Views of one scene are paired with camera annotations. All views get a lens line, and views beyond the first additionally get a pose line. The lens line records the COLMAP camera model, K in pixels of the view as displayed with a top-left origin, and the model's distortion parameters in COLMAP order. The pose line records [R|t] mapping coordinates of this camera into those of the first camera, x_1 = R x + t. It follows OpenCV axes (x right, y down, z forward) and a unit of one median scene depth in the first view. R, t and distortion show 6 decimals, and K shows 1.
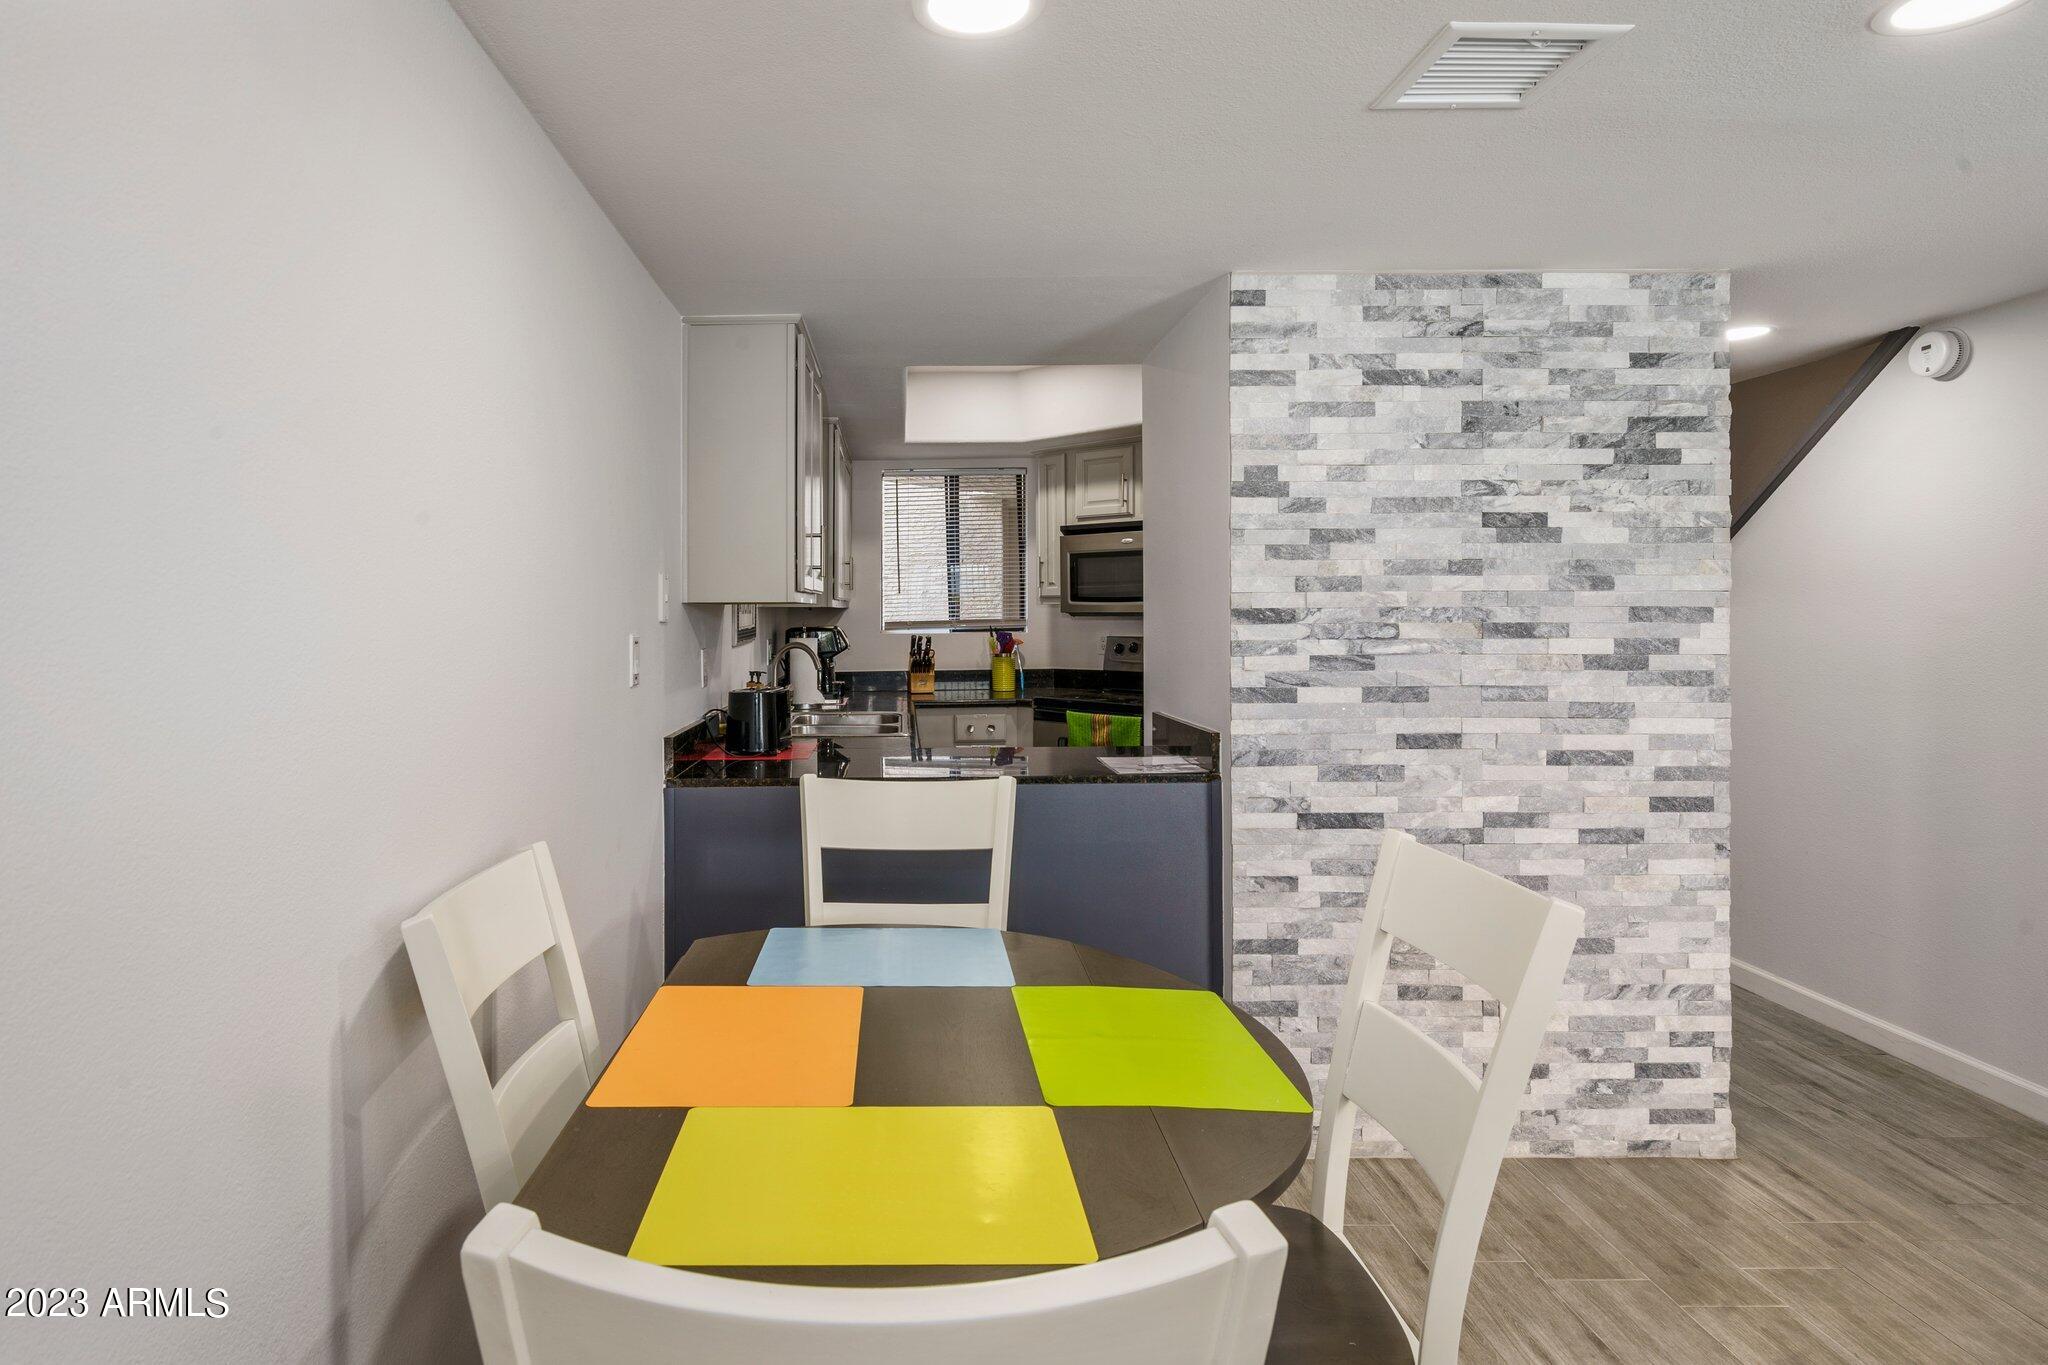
lens RADIAL K [[1035.6, 0, 896.7], [0, 1035.6, 620.4], [0, 0, 1]] dist [-0.006607, 0.002508]
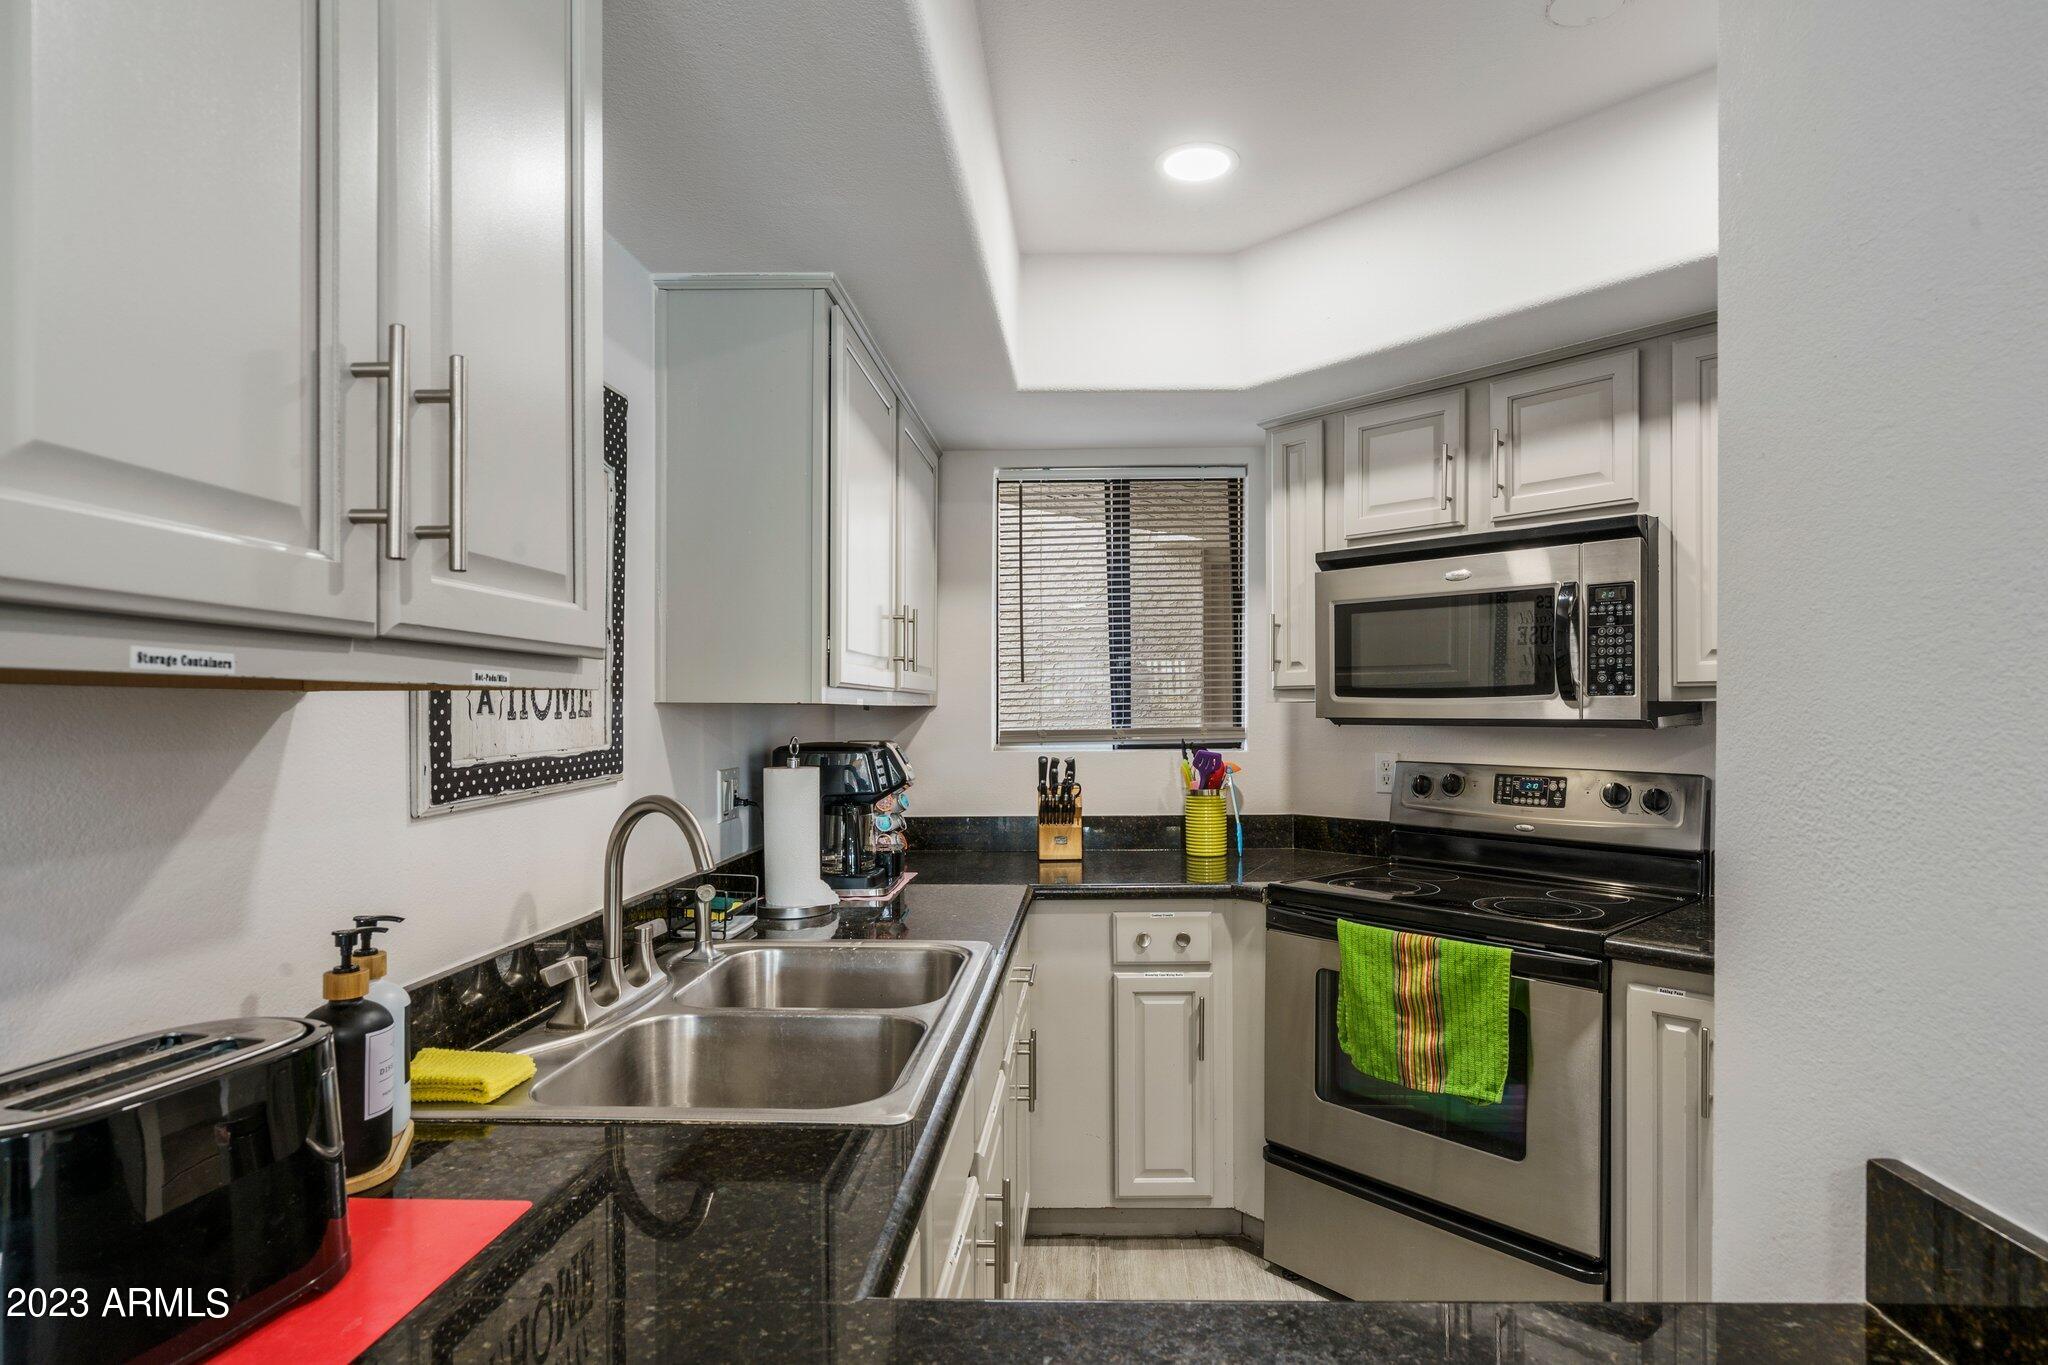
lens RADIAL K [[1035.6, 0, 1022.0], [0, 1035.6, 685.1], [0, 0, 1]] dist [-0.006607, 0.002508]
pose [[0.997826, 0.001697, -0.065887, 0.041715], [-0.003907, 0.999434, -0.033425, -0.005672], [0.065793, 0.033610, 0.997267, 0.441021]]
